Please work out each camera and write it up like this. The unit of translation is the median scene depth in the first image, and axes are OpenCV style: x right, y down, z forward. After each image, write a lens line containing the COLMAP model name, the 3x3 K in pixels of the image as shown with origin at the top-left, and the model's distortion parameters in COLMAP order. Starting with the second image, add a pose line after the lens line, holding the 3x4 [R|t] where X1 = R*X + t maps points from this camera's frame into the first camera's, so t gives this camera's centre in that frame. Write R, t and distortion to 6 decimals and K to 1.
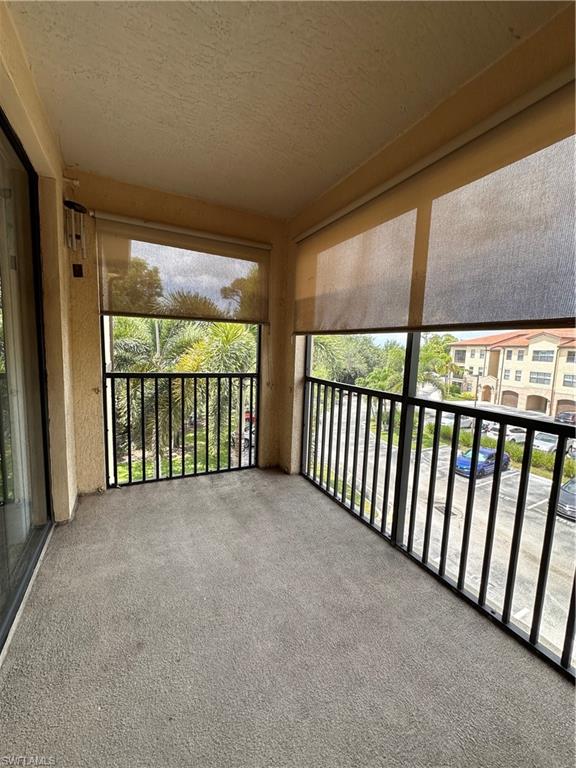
lens RADIAL K [[313.2, 0, 289.2], [0, 313.2, 391.0], [0, 0, 1]] dist [-0.000498, 0.000129]
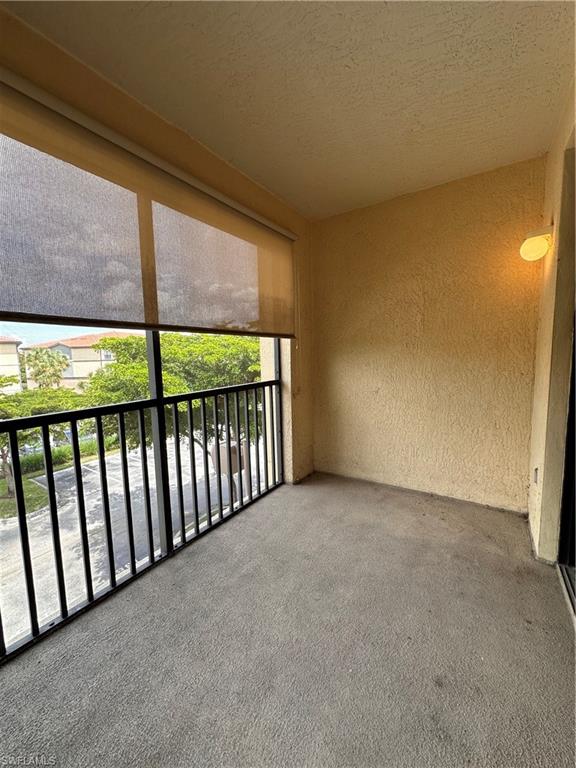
lens RADIAL K [[306.3, 0, 284.9], [0, 306.3, 382.4], [0, 0, 1]] dist [-0.000526, -0.000025]
pose [[-0.487308, -0.127860, 0.863819, -0.645830], [0.093046, 0.975988, 0.196954, -0.190726], [-0.868259, 0.176352, -0.463710, 1.156944]]
